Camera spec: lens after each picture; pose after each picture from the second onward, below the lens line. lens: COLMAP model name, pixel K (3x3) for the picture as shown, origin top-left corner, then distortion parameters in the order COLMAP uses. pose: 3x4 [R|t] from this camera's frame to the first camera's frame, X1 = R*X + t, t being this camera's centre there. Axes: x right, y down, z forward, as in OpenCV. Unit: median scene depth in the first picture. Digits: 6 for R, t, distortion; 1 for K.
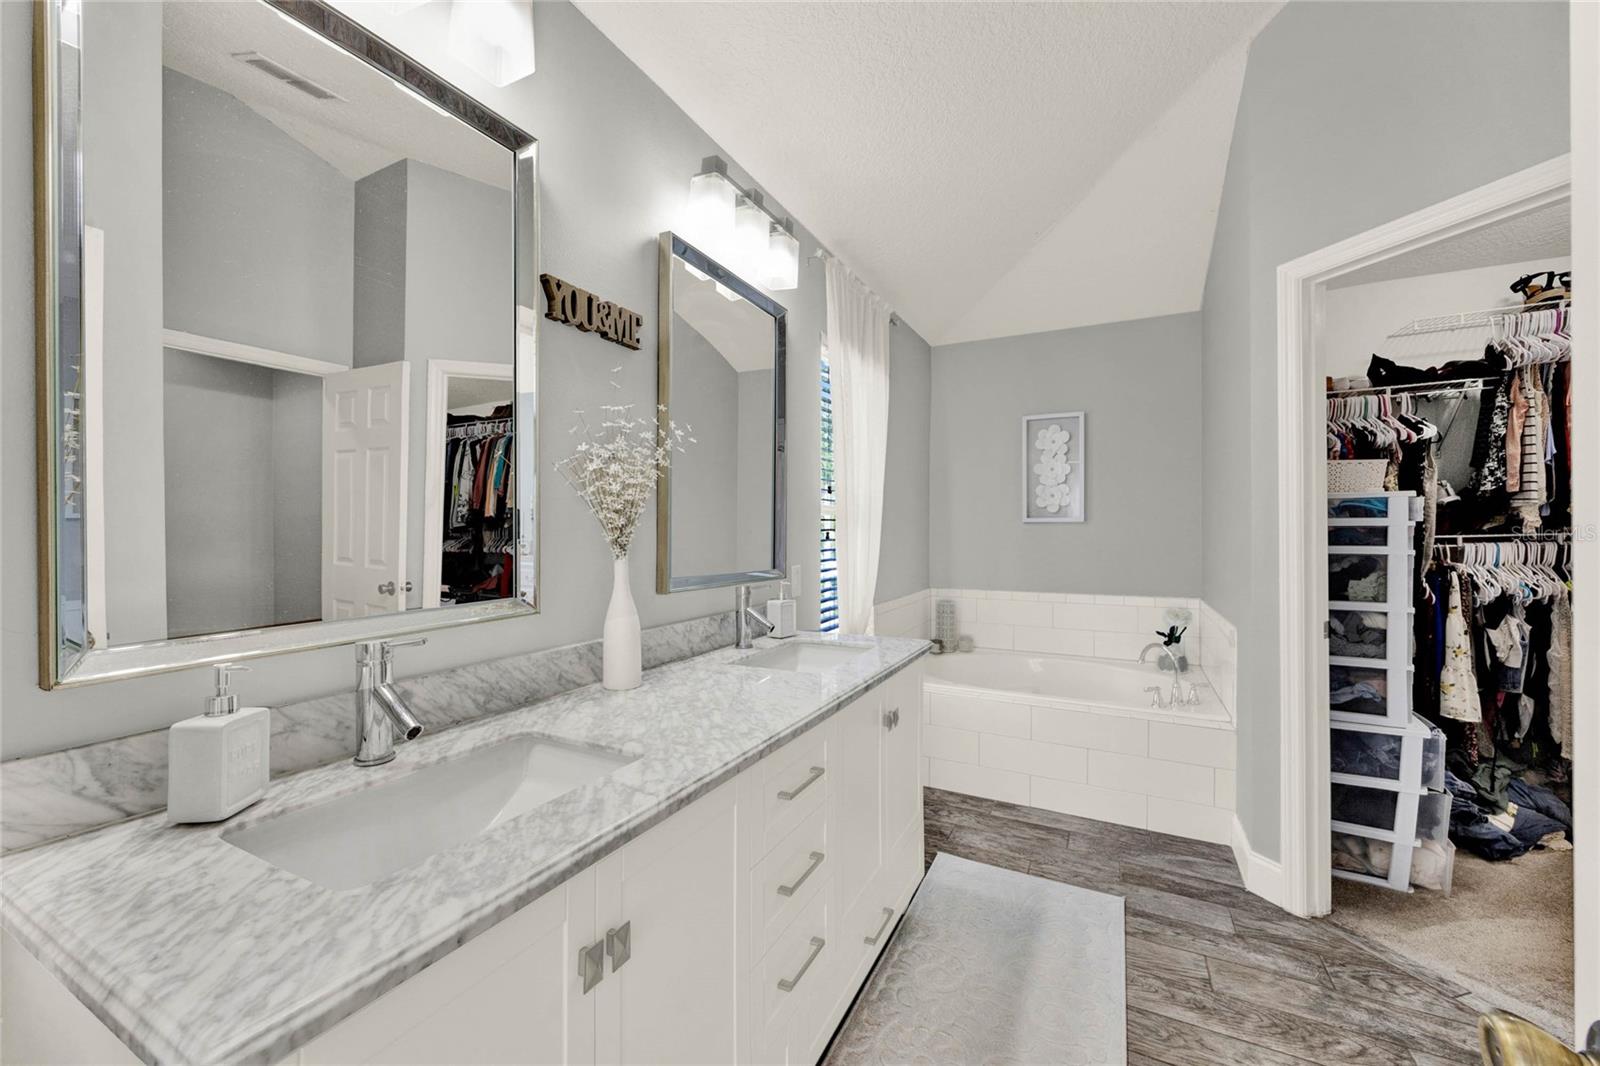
lens RADIAL K [[619.9, 0, 796.0], [0, 619.9, 531.6], [0, 0, 1]] dist [-0.005570, 0.000728]
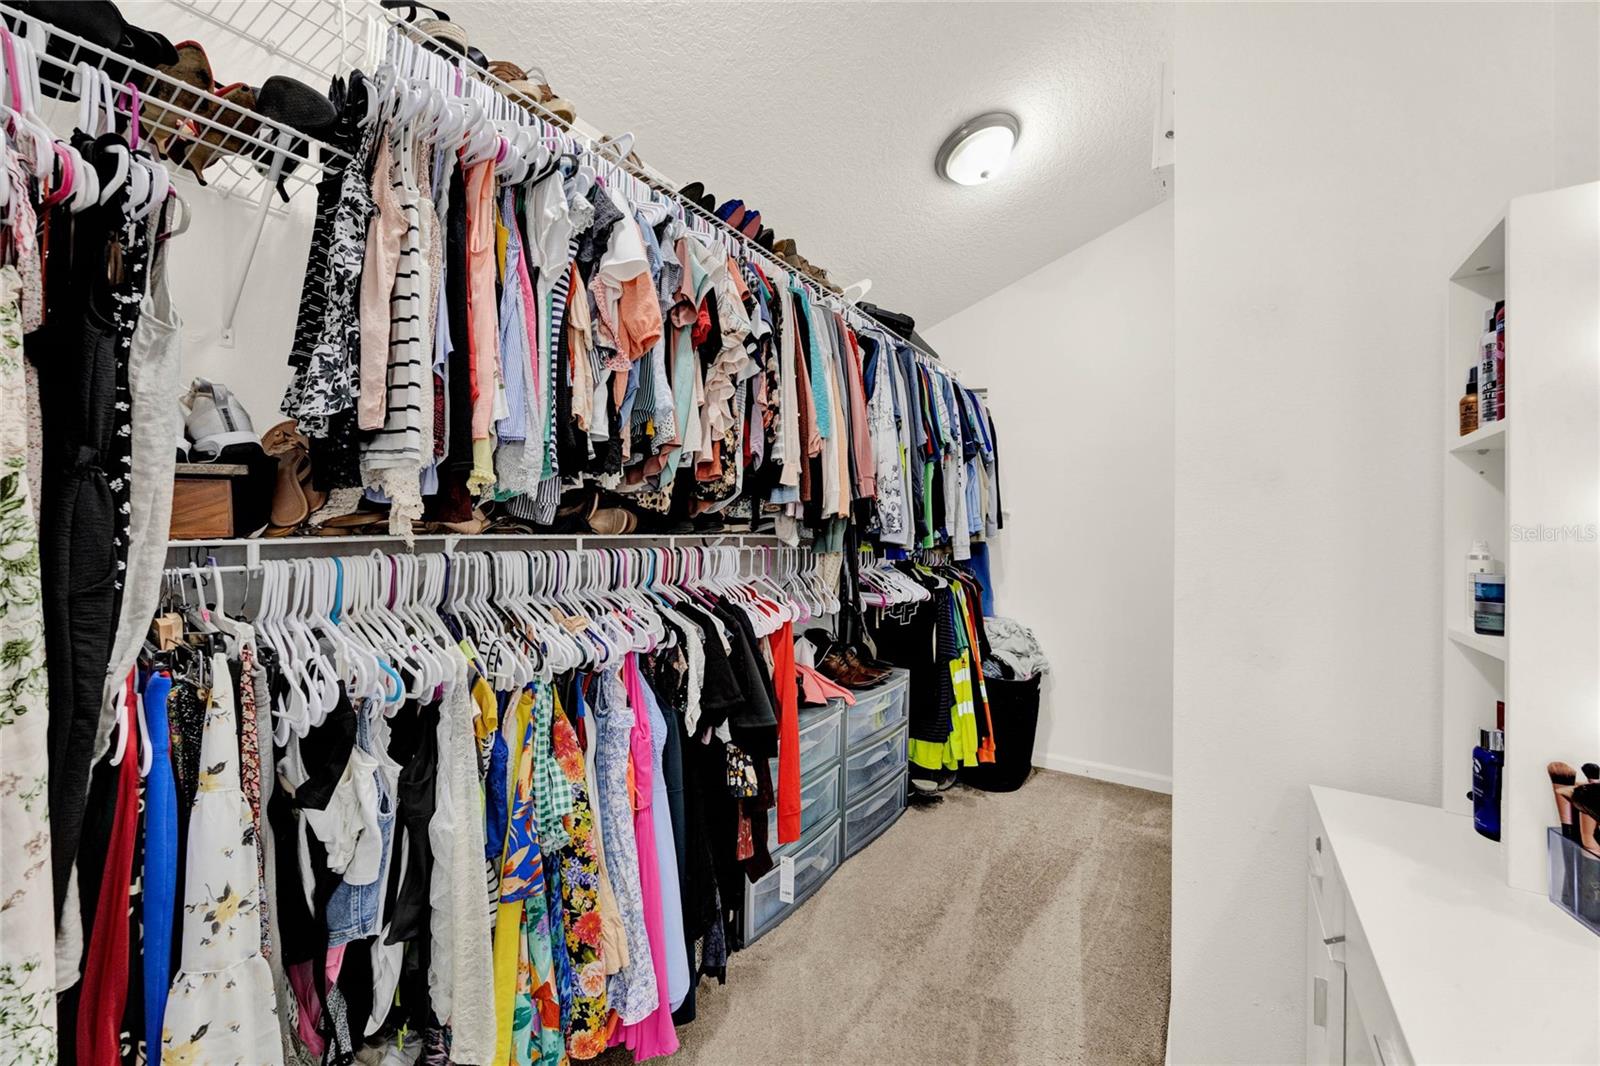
lens RADIAL K [[619.9, 0, 798.3], [0, 619.9, 531.2], [0, 0, 1]] dist [-0.005570, 0.000728]
pose [[0.112956, 0.007628, 0.993571, 0.806004], [-0.018101, 0.999820, -0.005618, -0.002153], [-0.993435, -0.017350, 0.113074, 0.686371]]
